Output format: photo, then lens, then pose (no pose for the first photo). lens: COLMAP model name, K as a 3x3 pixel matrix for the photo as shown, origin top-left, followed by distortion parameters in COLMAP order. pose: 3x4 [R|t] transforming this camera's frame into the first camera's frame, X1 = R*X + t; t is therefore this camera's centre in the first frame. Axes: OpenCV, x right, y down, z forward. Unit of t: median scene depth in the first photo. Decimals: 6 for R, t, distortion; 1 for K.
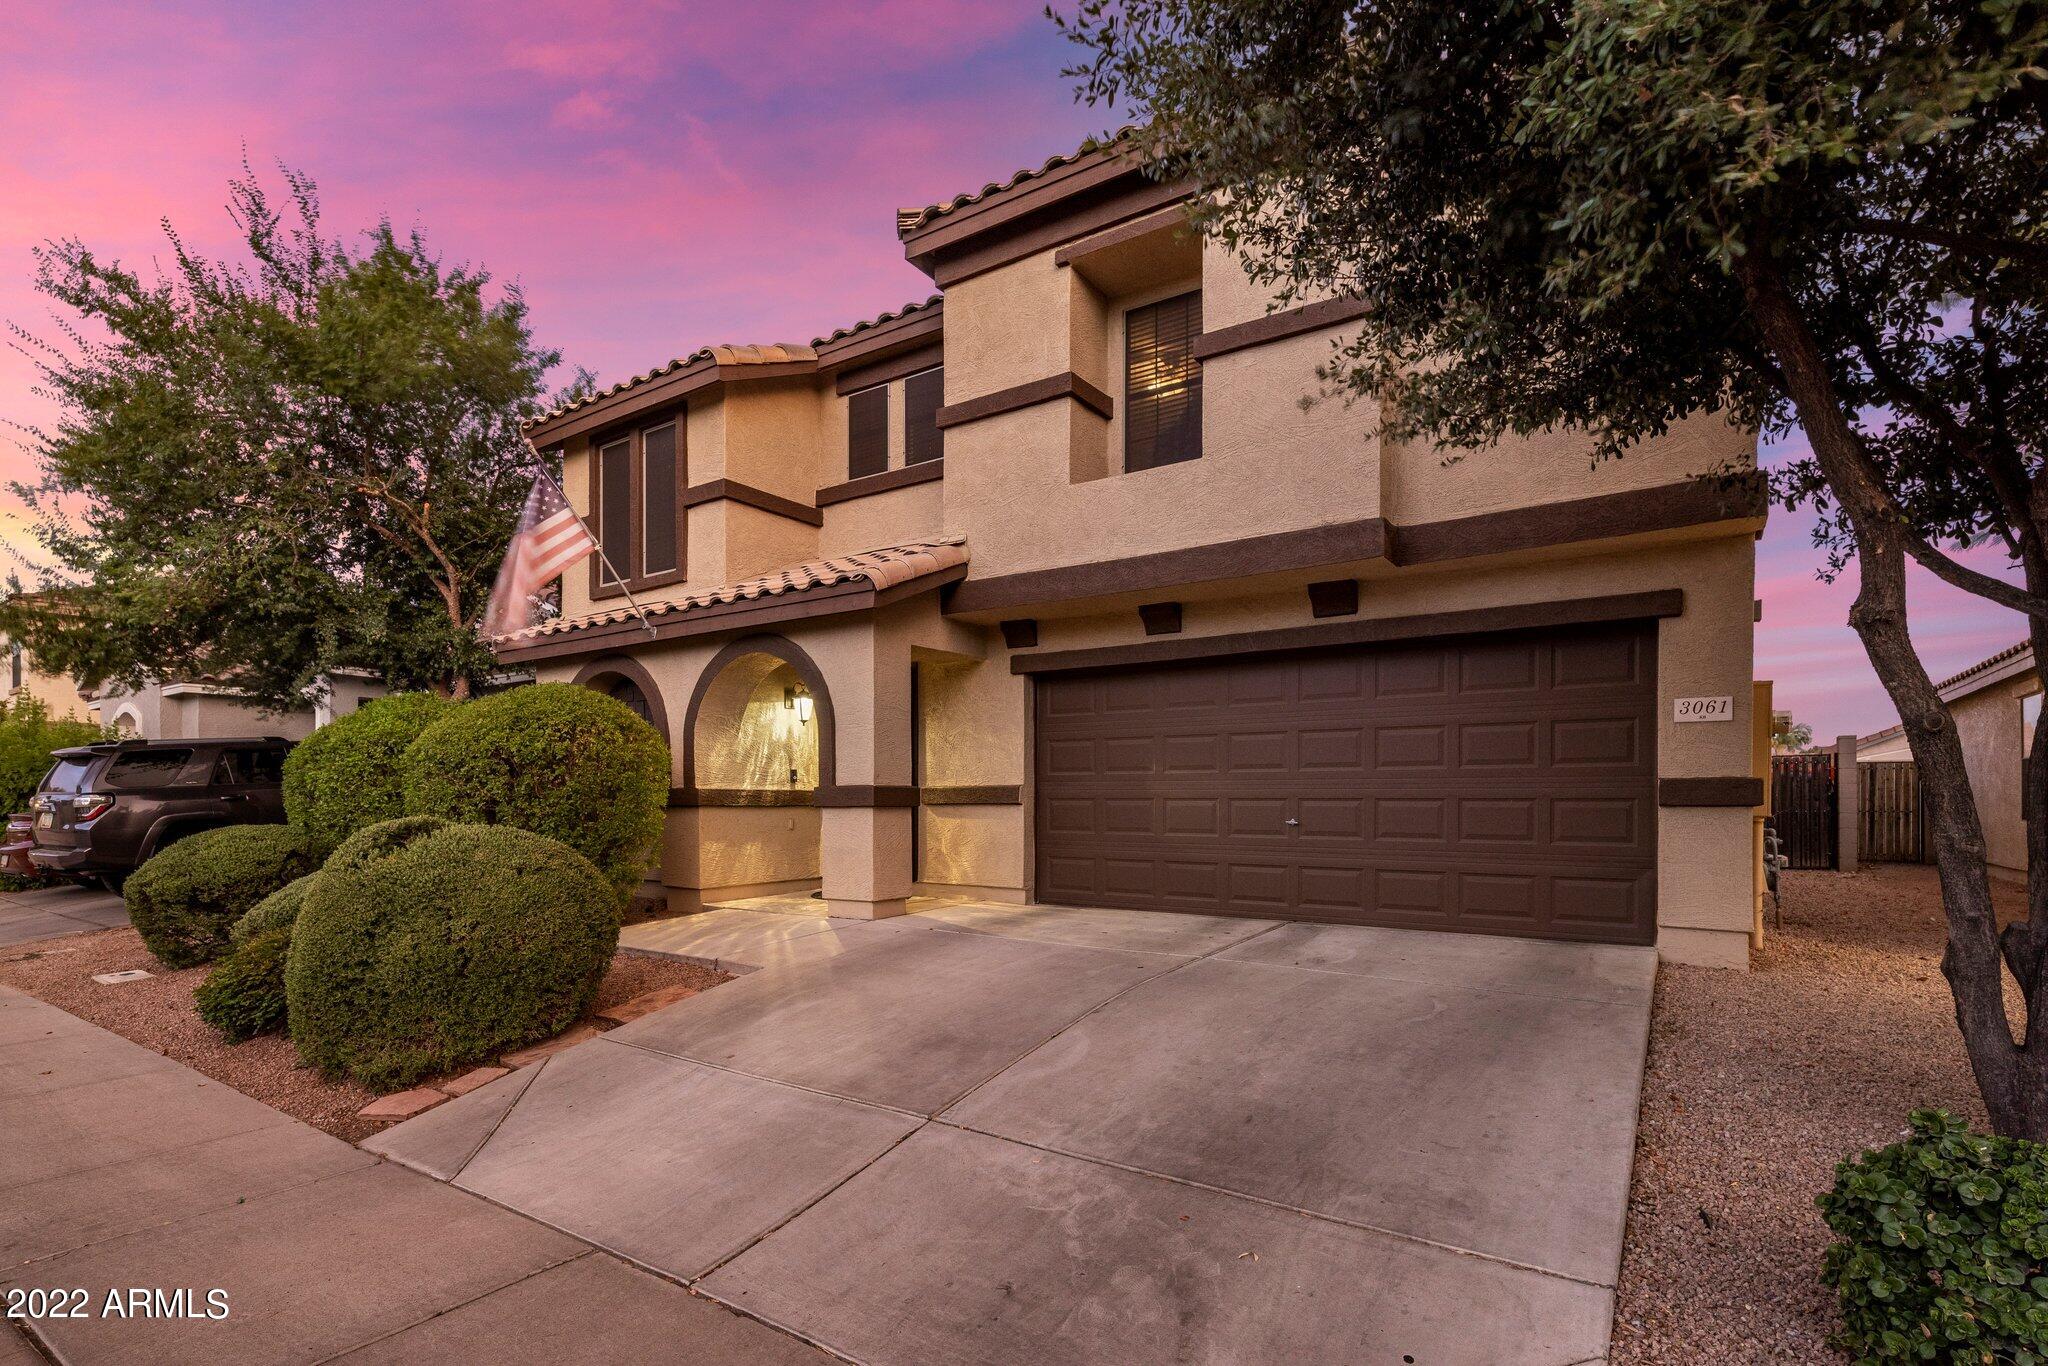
lens RADIAL K [[987.0, 0, 1029.1], [0, 987.0, 802.4], [0, 0, 1]] dist [0.001520, 0.000081]
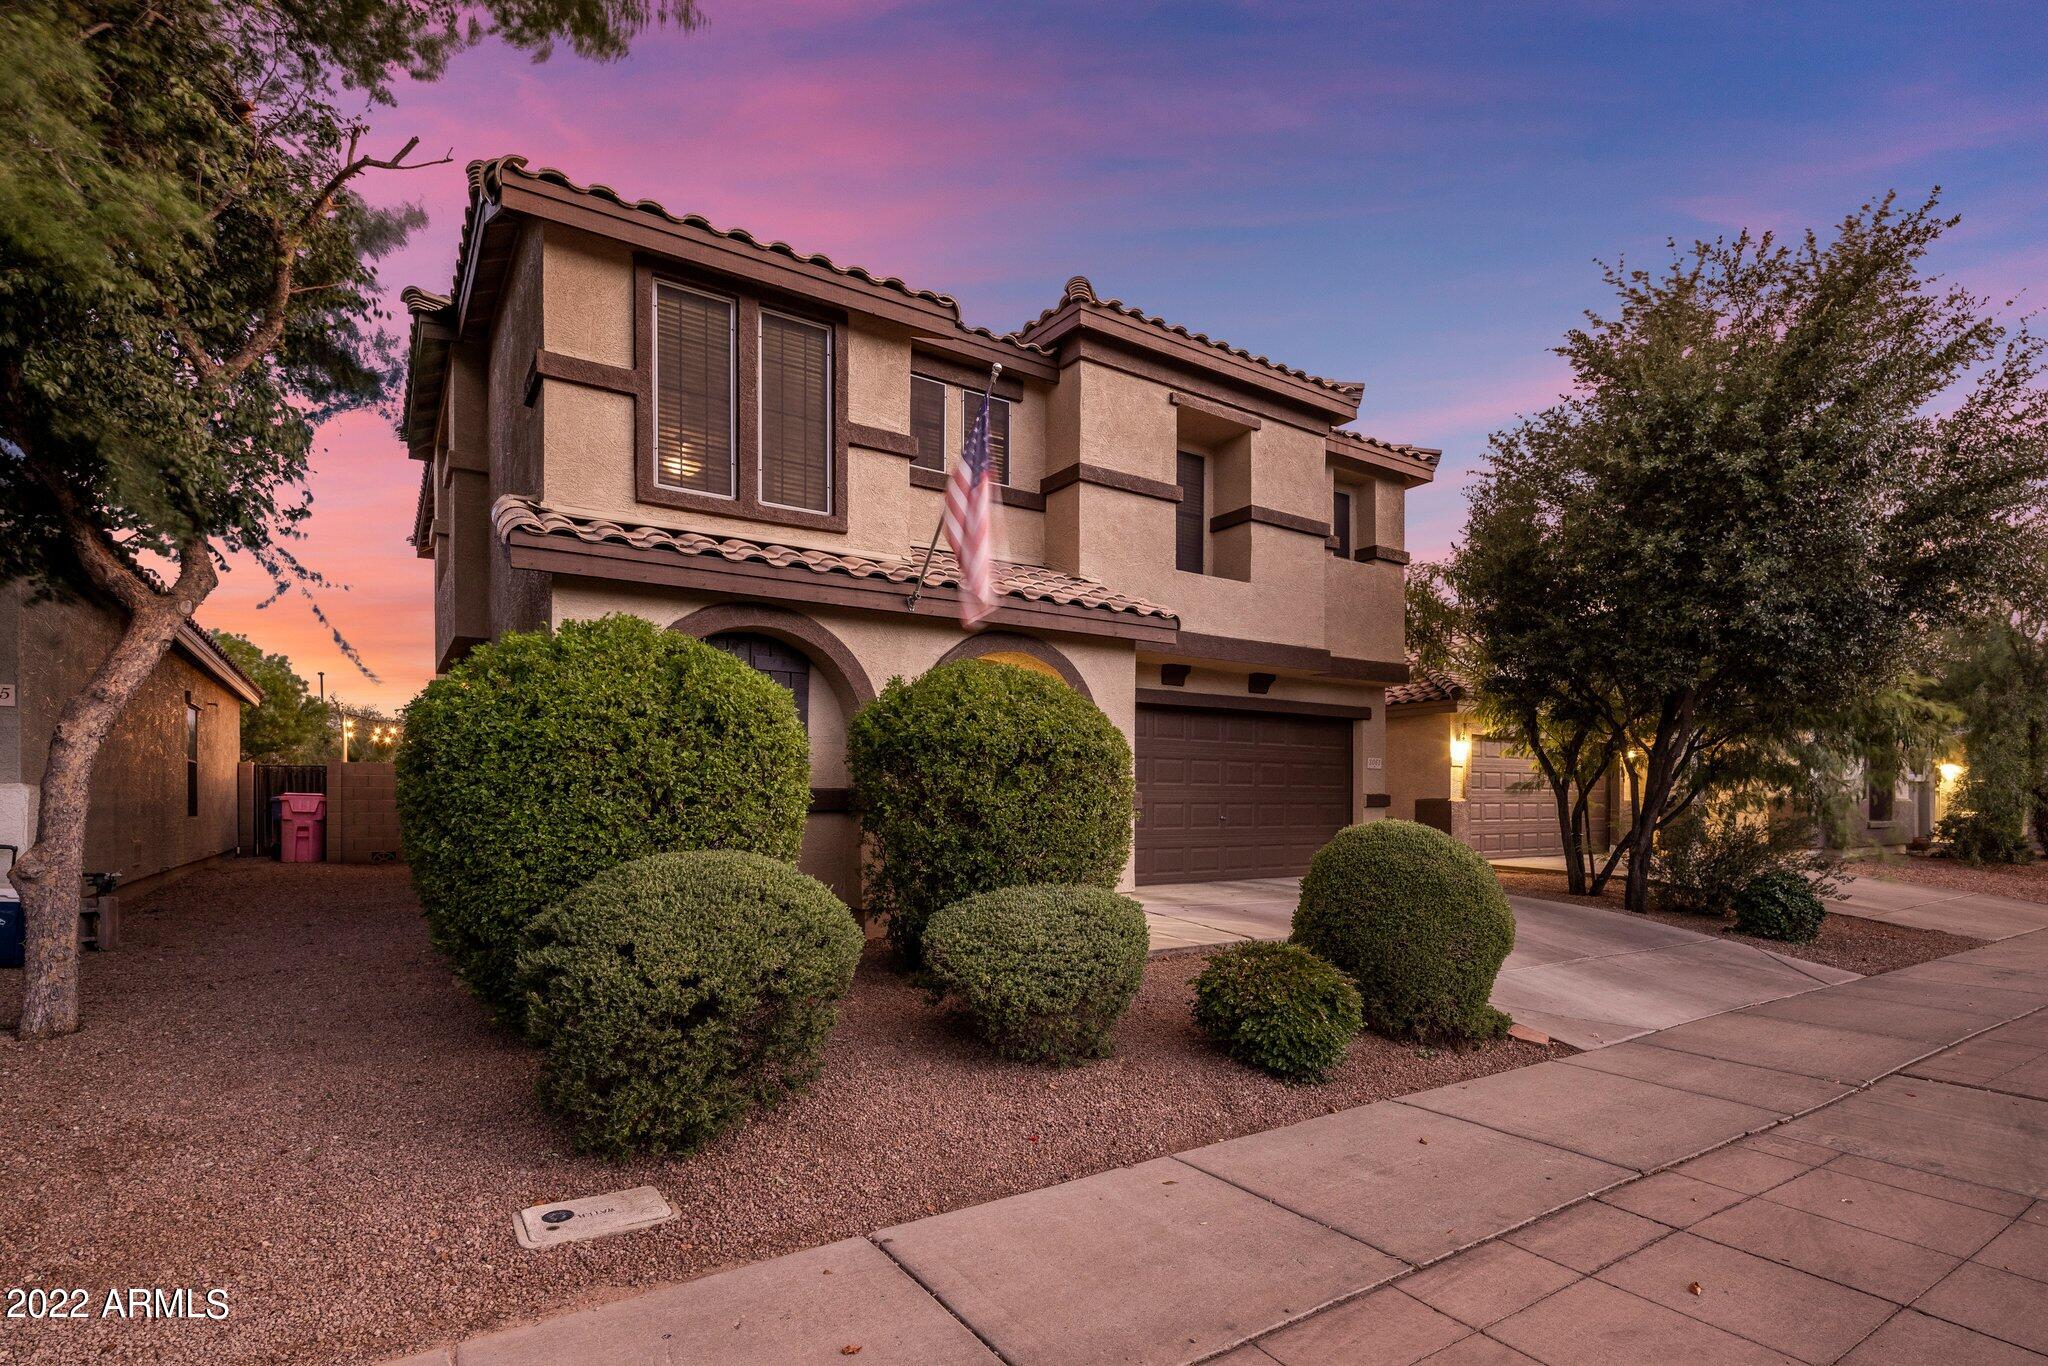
lens RADIAL K [[987.0, 0, 1029.1], [0, 987.0, 802.4], [0, 0, 1]] dist [0.001520, 0.000081]
pose [[0.376604, 0.000425, 0.926374, -1.250667], [-0.001972, 0.999998, 0.000343, -0.003962], [-0.926372, -0.001956, 0.376604, 0.661277]]
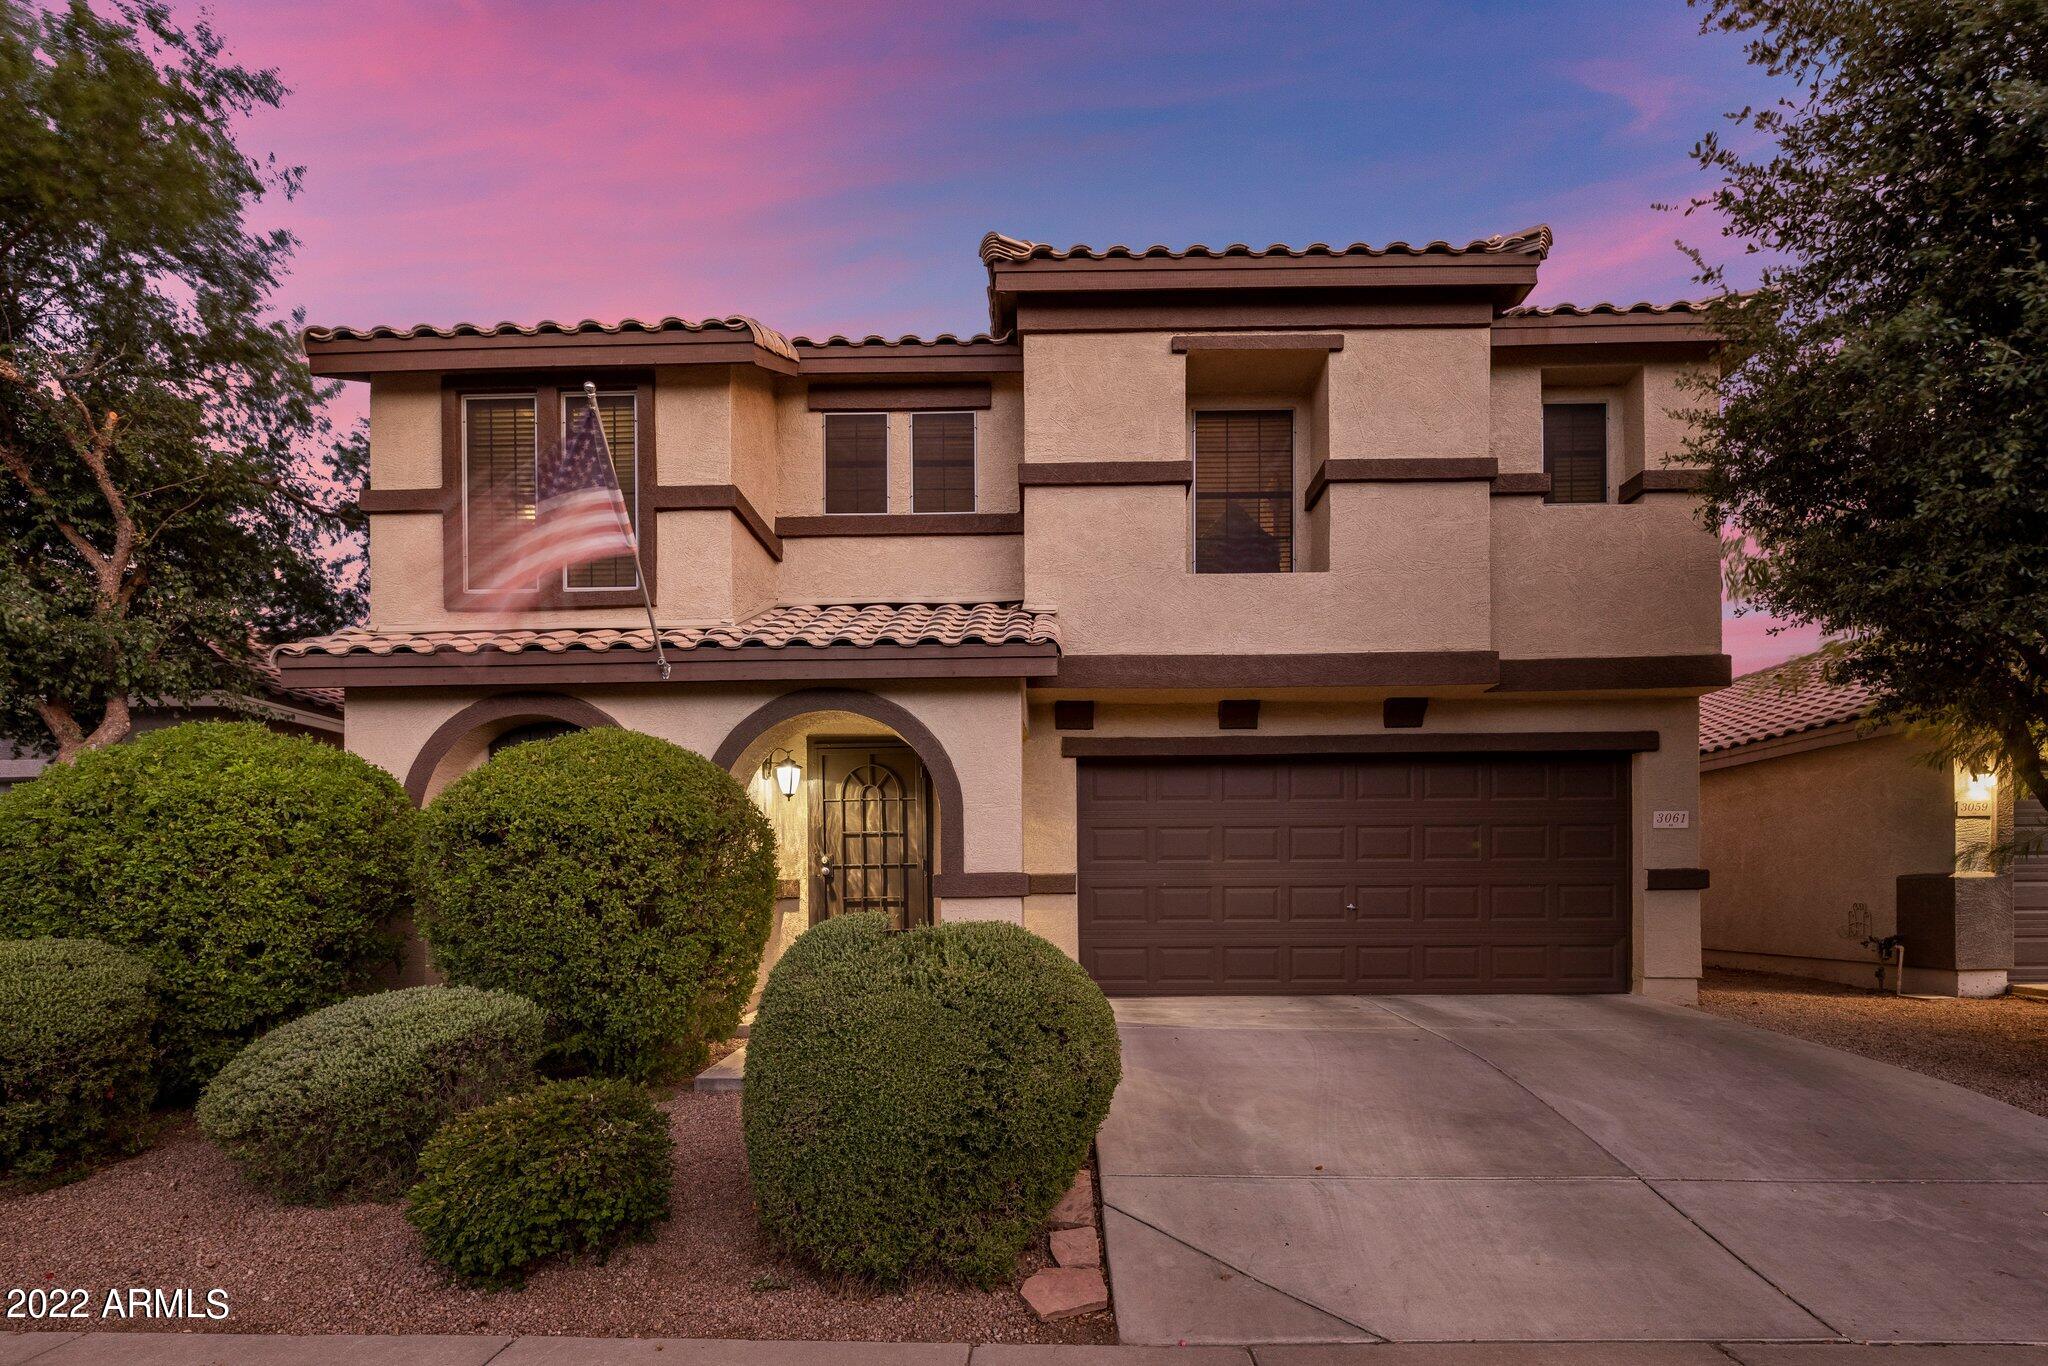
lens RADIAL K [[1017.3, 0, 1037.4], [0, 1017.3, 891.1], [0, 0, 1]] dist [0.001511, -0.000777]
pose [[0.839409, -0.006527, 0.543462, -0.633788], [0.007884, 0.999969, -0.000169, -0.000224], [-0.543444, 0.004426, 0.839434, 0.211192]]
